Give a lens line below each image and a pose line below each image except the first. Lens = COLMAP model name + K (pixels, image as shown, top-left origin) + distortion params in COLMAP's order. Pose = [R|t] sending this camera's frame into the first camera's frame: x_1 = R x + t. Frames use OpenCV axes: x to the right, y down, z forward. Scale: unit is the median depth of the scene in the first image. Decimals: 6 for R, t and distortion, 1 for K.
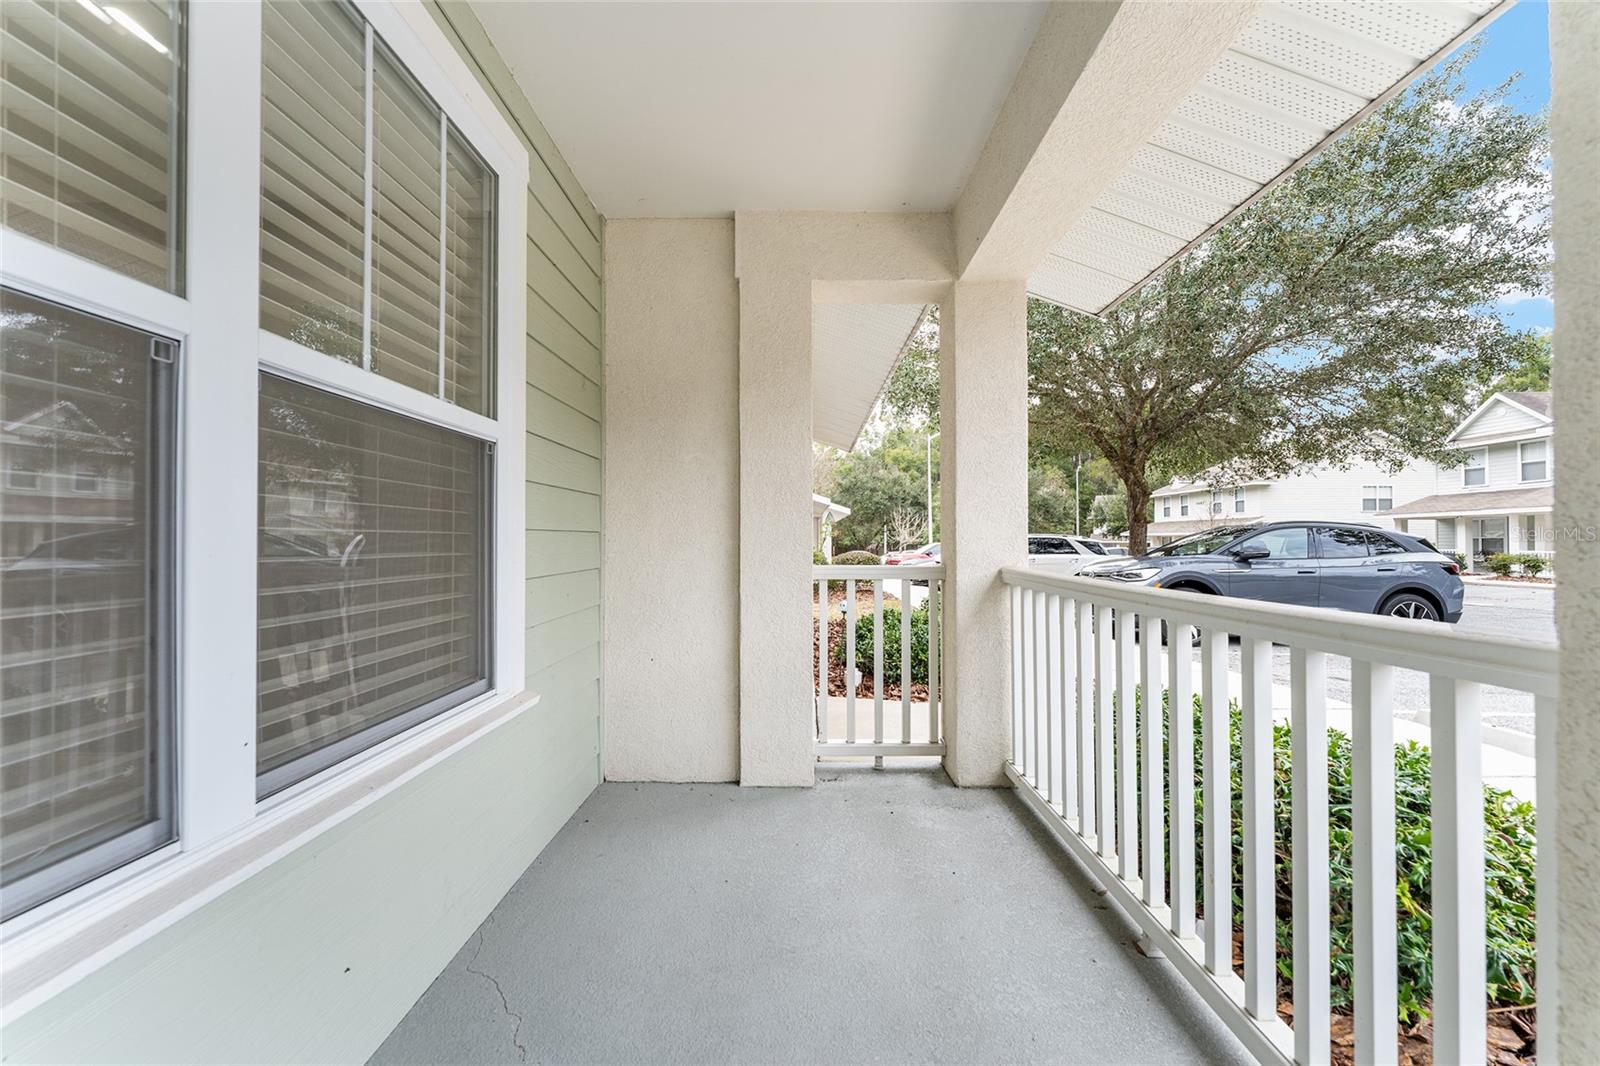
lens RADIAL K [[645.3, 0, 791.8], [0, 645.3, 532.4], [0, 0, 1]] dist [0.001830, -0.000632]
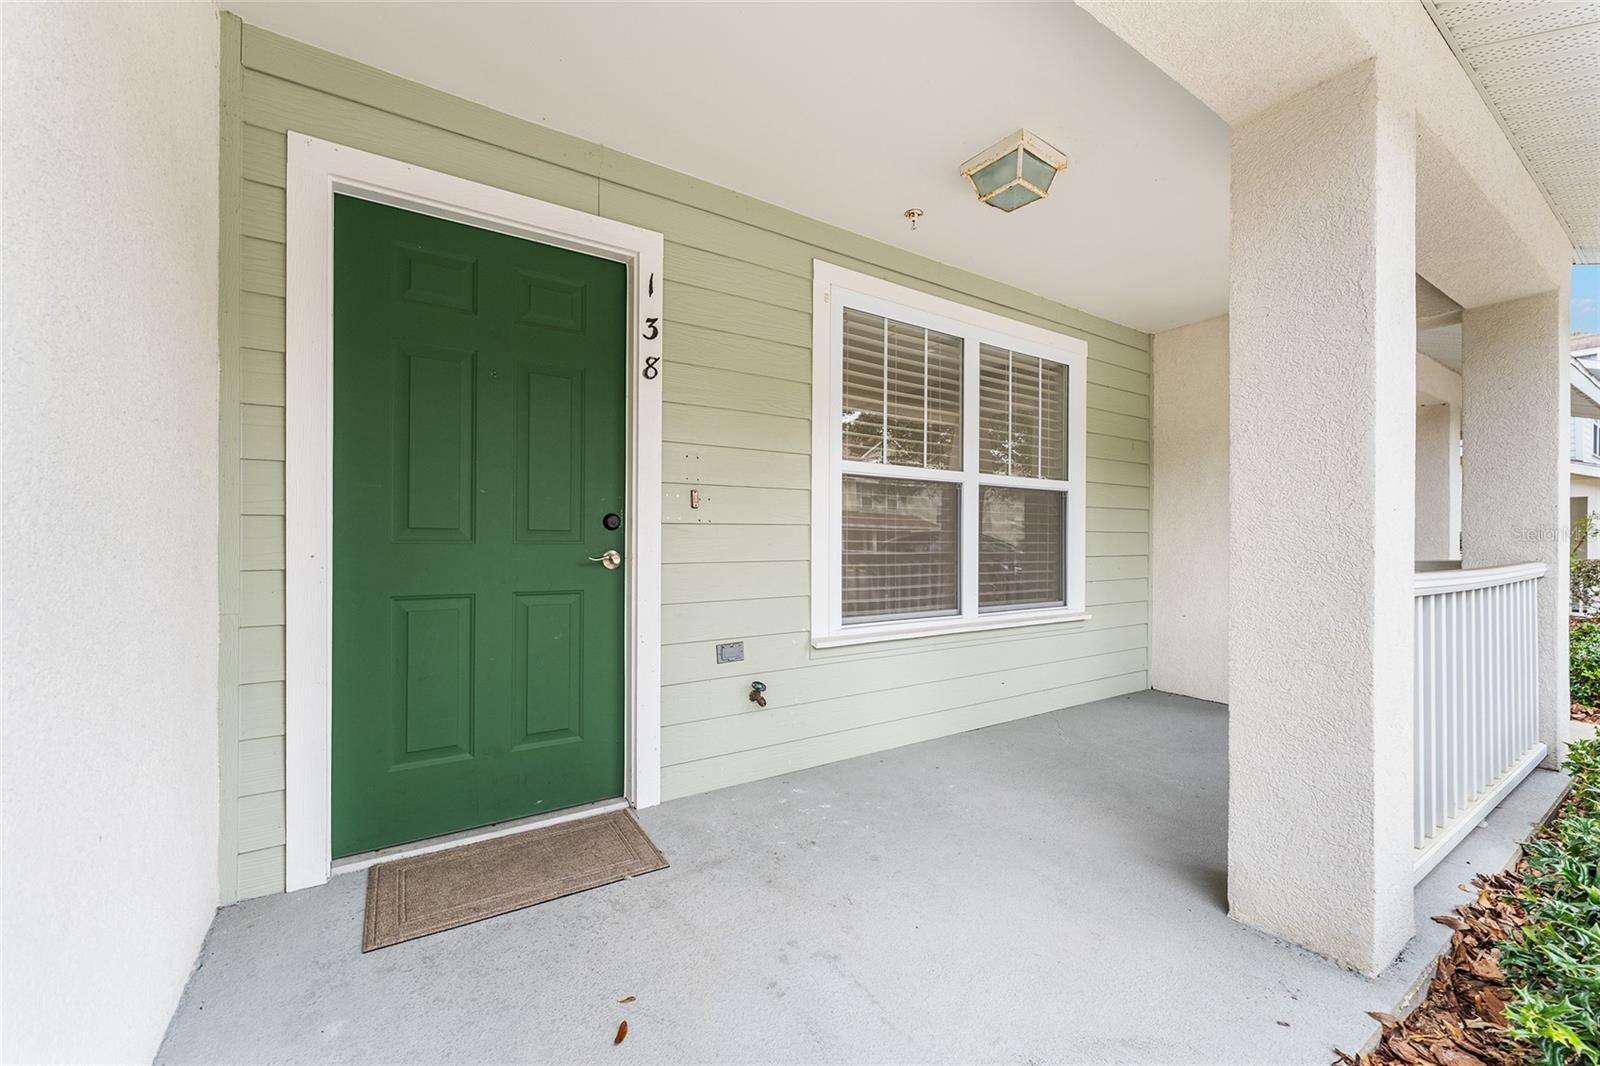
lens RADIAL K [[645.3, 0, 795.9], [0, 645.3, 530.2], [0, 0, 1]] dist [0.001830, -0.000632]
pose [[0.568057, -0.005303, -0.822972, 0.712770], [0.001810, 0.999985, -0.005195, 0.000491], [0.822987, 0.001461, 0.568058, -0.862388]]
